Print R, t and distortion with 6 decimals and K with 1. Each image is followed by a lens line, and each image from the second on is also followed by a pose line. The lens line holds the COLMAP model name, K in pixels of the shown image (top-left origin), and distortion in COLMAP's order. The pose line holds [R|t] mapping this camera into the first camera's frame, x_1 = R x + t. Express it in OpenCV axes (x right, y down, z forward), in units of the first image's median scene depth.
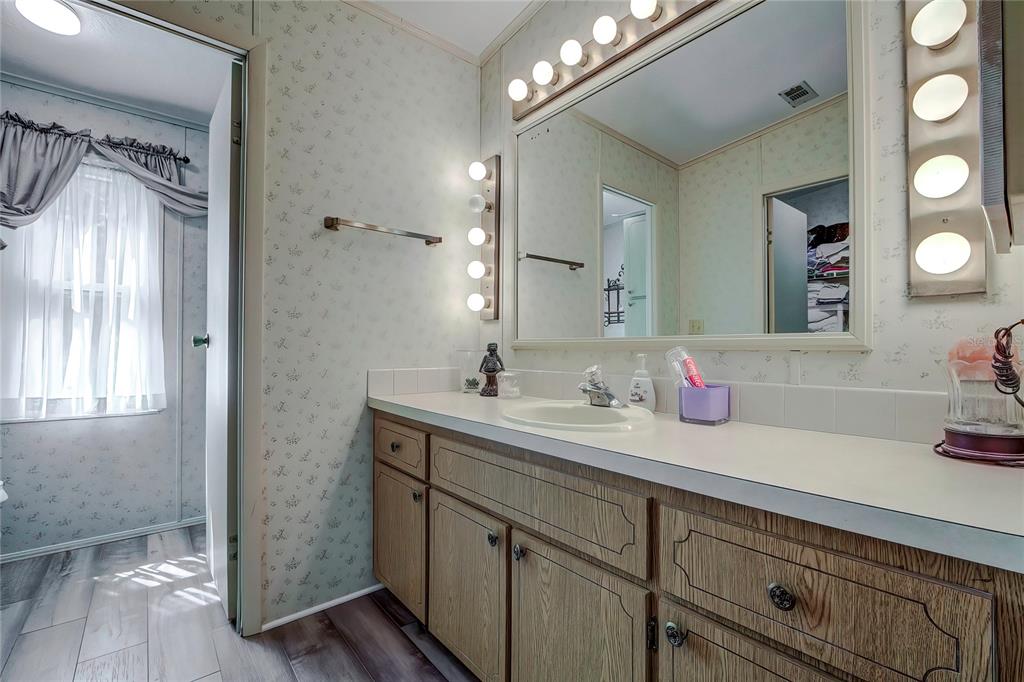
lens RADIAL K [[451.7, 0, 515.5], [0, 451.7, 337.7], [0, 0, 1]] dist [-0.019378, 0.003218]
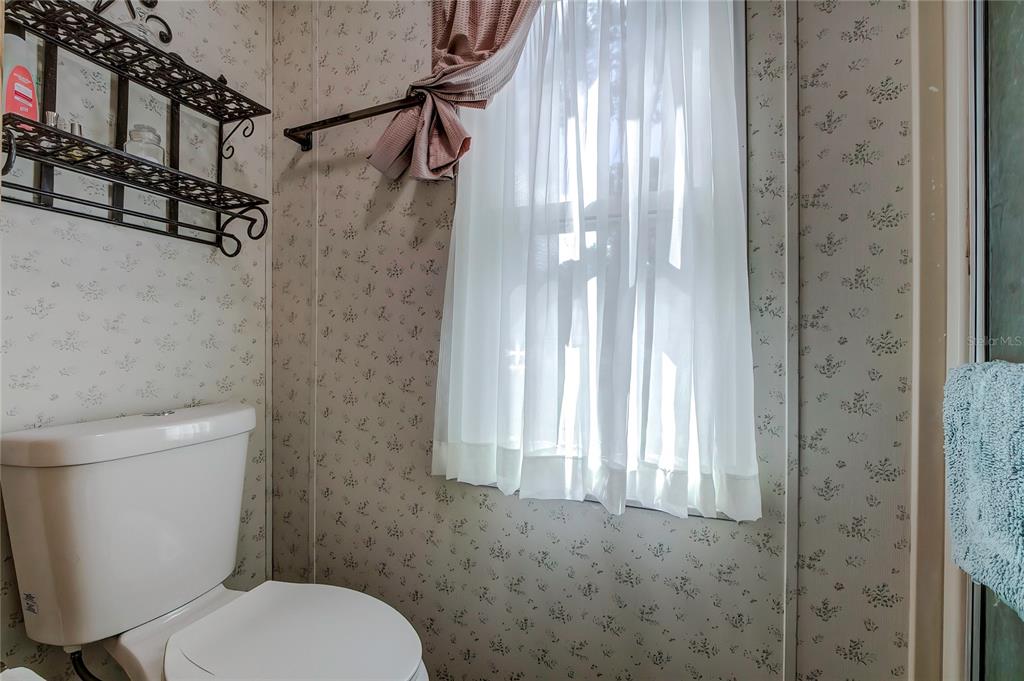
lens RADIAL K [[451.7, 0, 514.0], [0, 451.7, 338.3], [0, 0, 1]] dist [-0.019378, 0.003218]
pose [[0.490722, -0.002156, -0.871314, -0.604286], [0.009626, 0.999949, 0.002947, 0.015882], [0.871263, -0.009833, 0.490718, 0.701071]]
